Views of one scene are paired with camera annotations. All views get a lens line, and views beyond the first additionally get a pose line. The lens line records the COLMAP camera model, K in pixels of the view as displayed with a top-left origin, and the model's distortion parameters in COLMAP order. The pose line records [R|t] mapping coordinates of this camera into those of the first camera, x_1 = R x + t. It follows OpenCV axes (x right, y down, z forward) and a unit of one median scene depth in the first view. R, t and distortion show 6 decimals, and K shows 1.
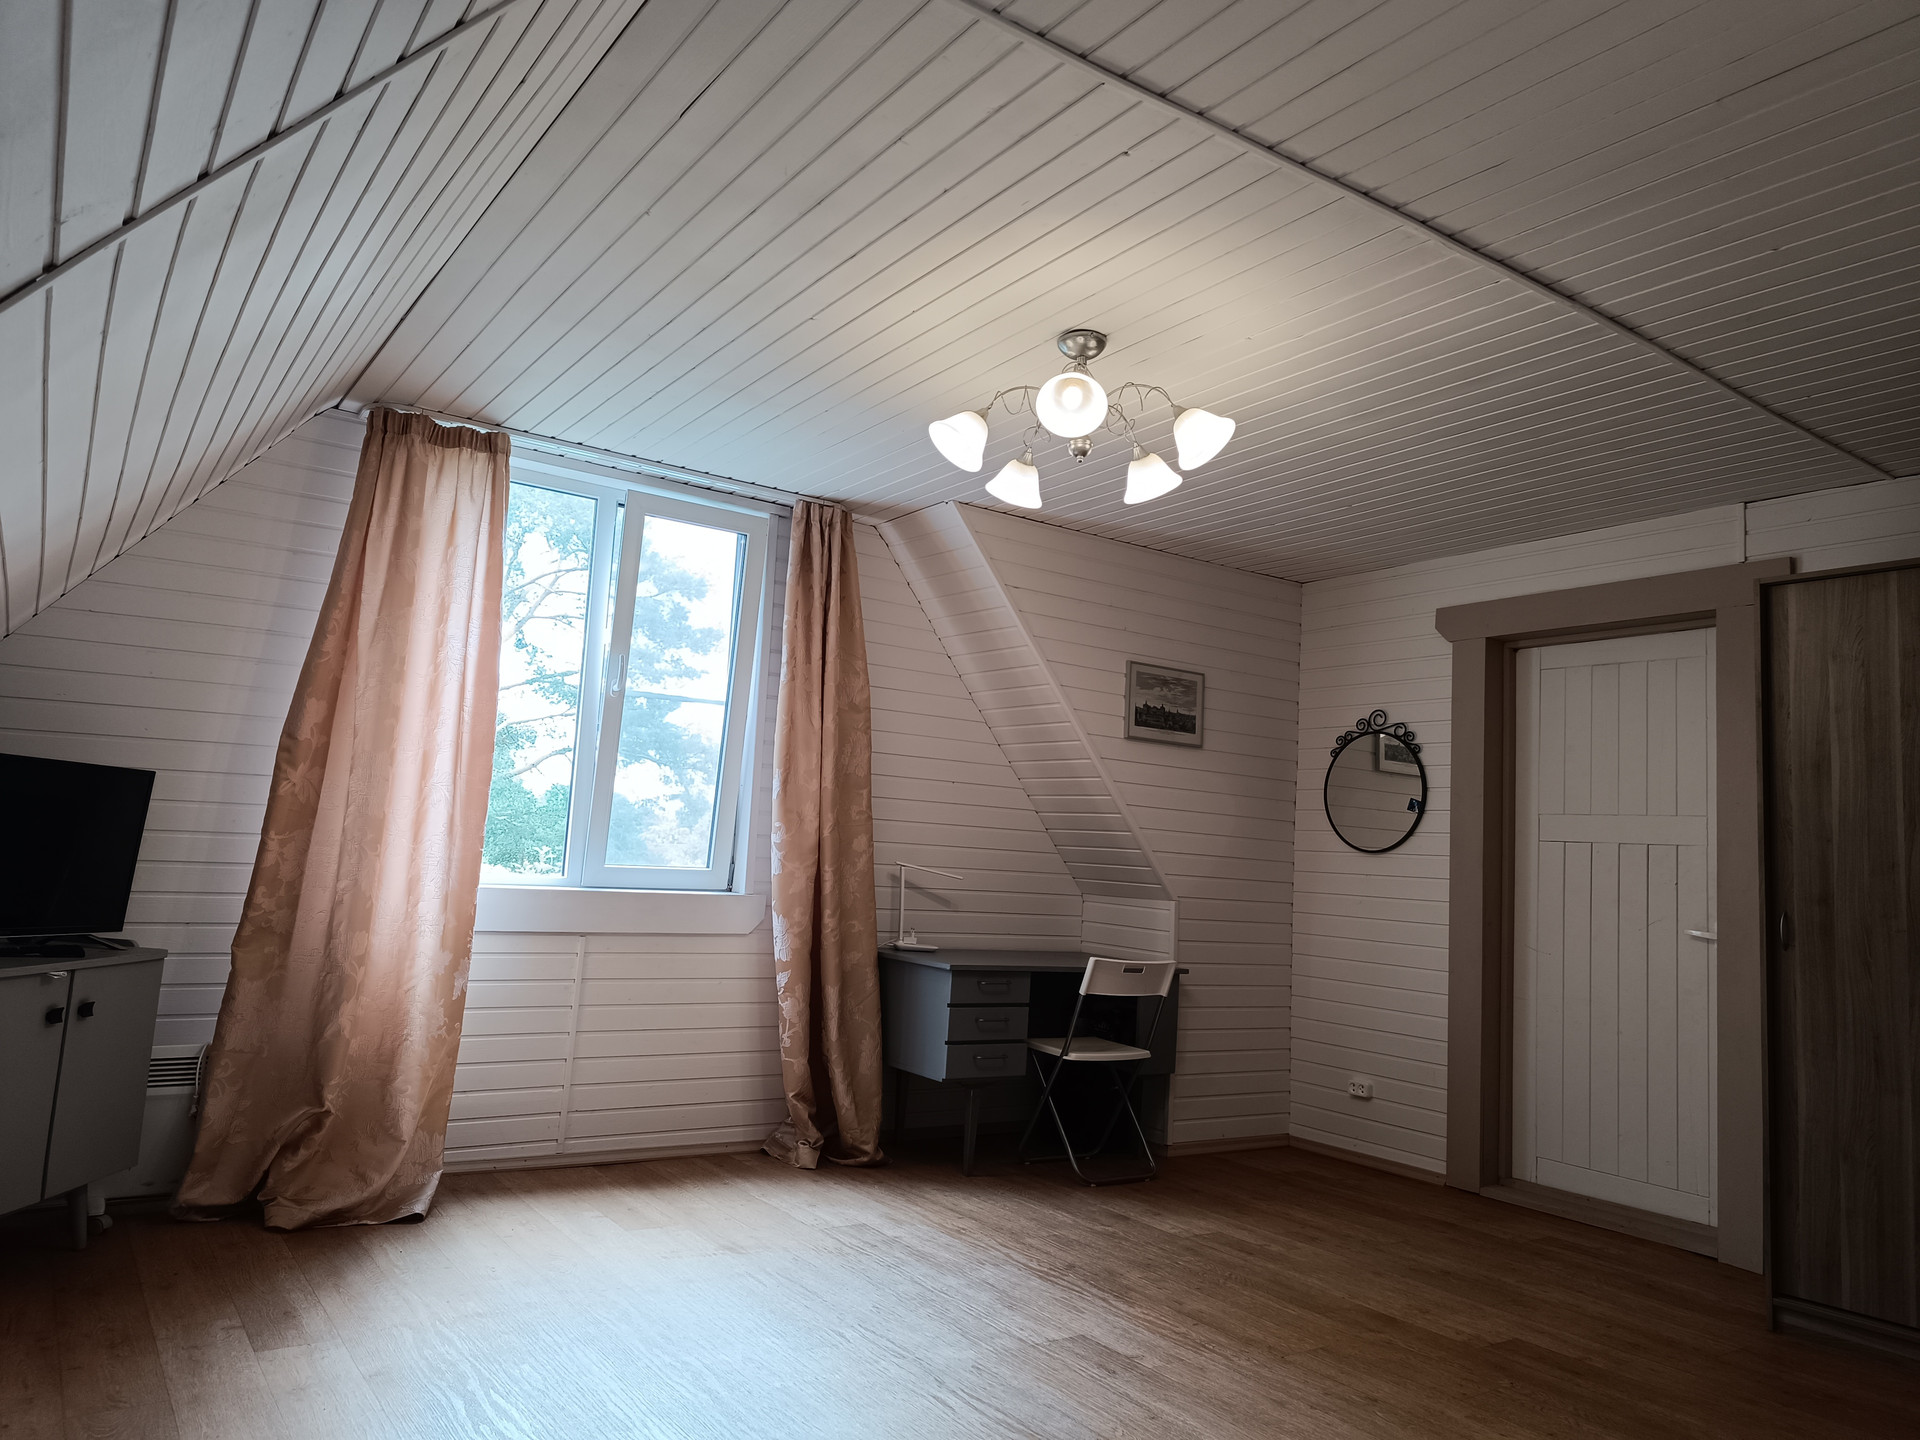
lens RADIAL K [[1310.0, 0, 955.3], [0, 1310.0, 709.3], [0, 0, 1]] dist [0.040423, -0.043916]
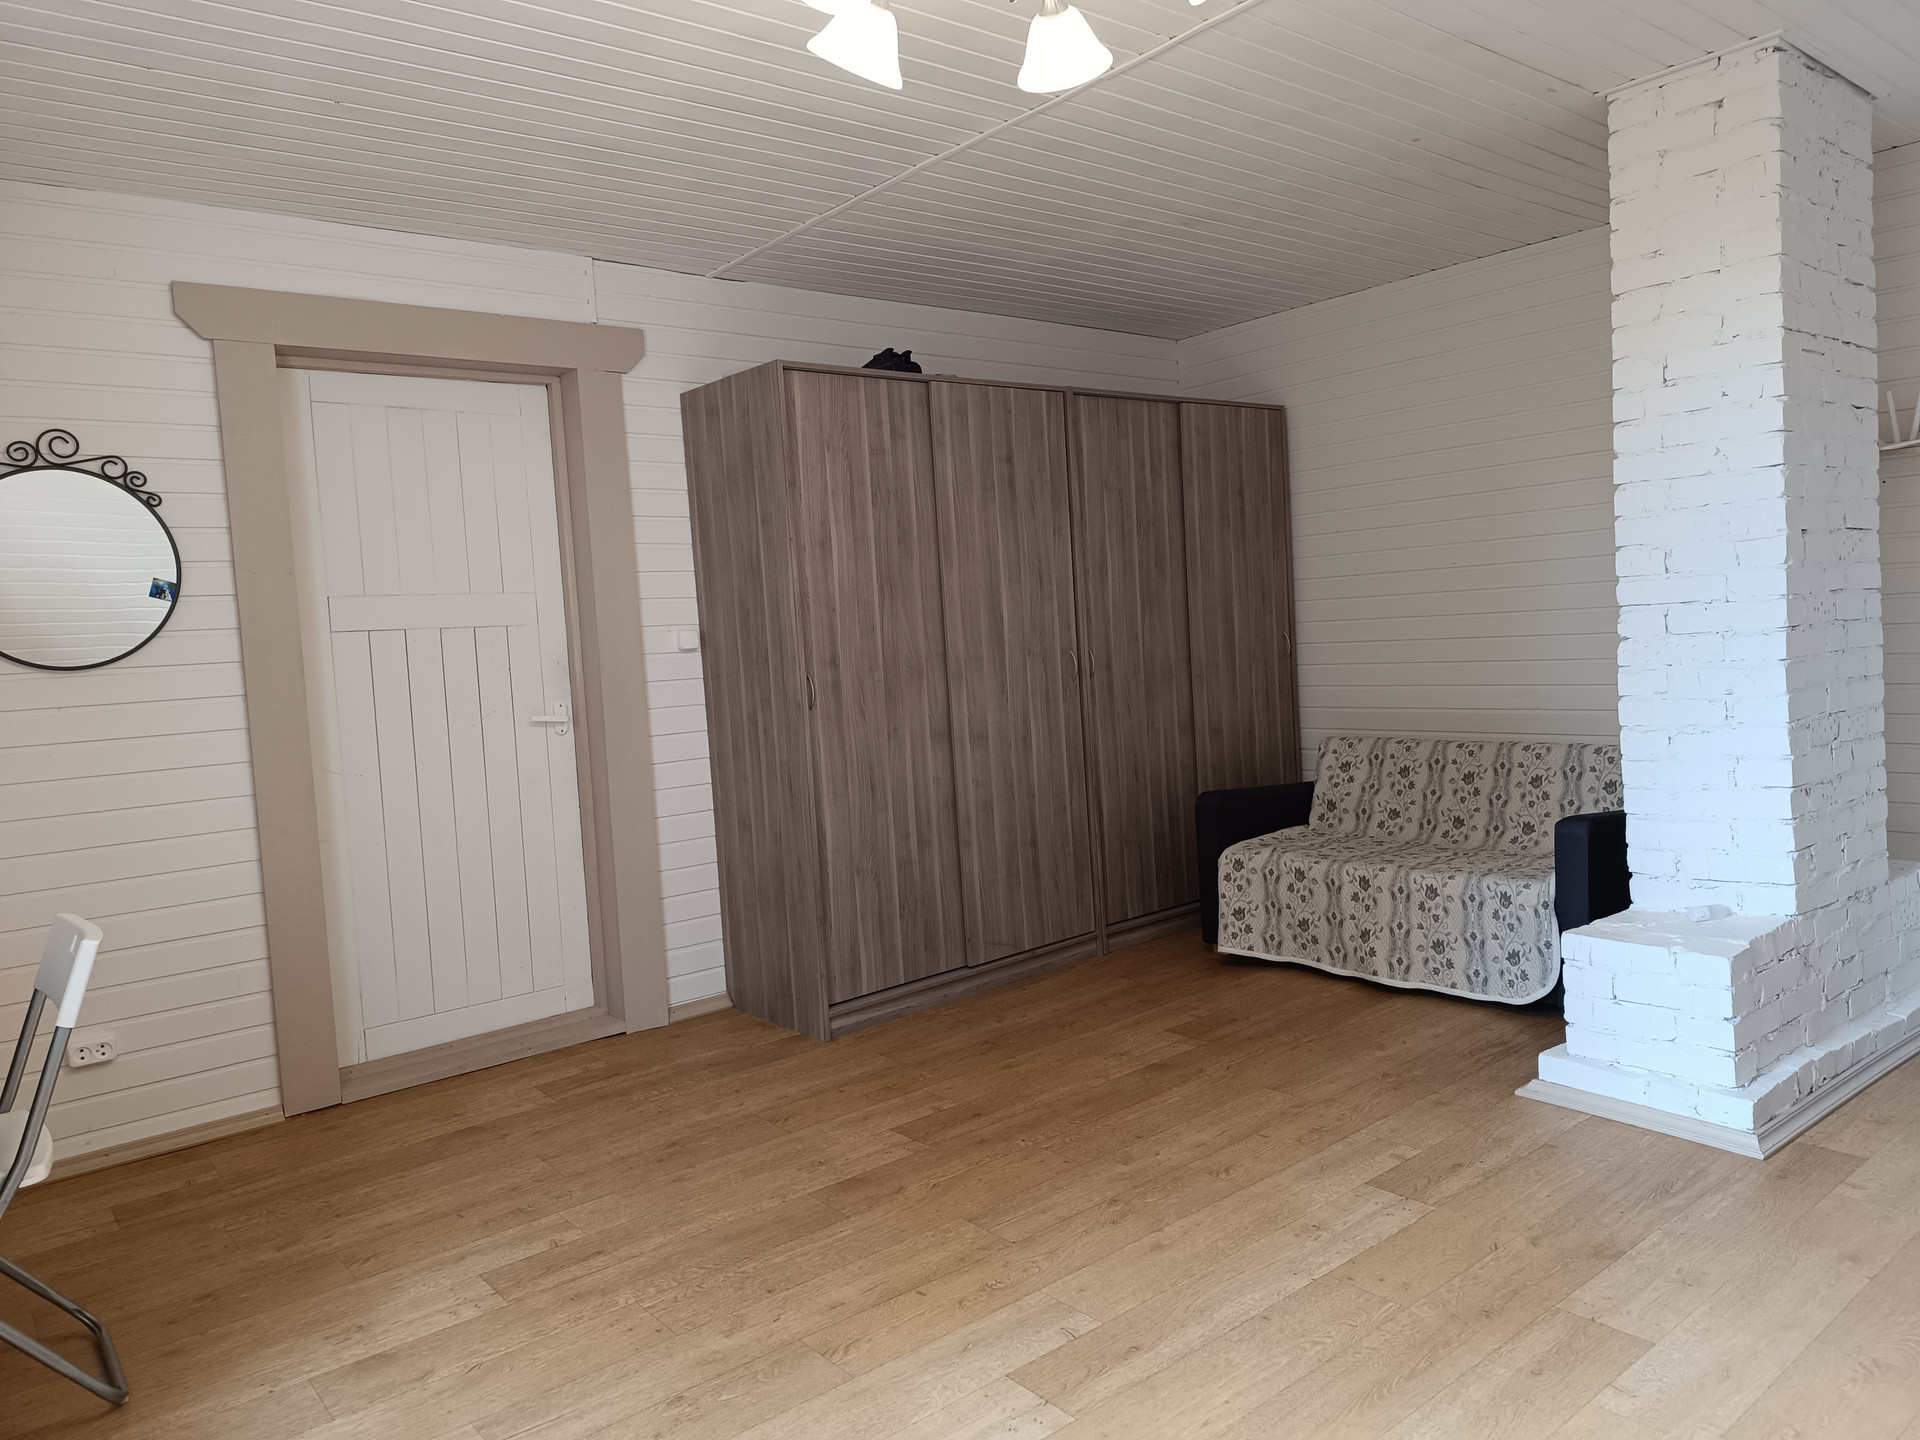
lens RADIAL K [[1310.0, 0, 953.4], [0, 1310.0, 702.8], [0, 0, 1]] dist [0.040423, -0.043916]
pose [[-0.072230, -0.104692, 0.991878, -0.482060], [-0.060254, 0.993117, 0.100435, 0.059952], [-0.995566, -0.052510, -0.078041, 0.991505]]
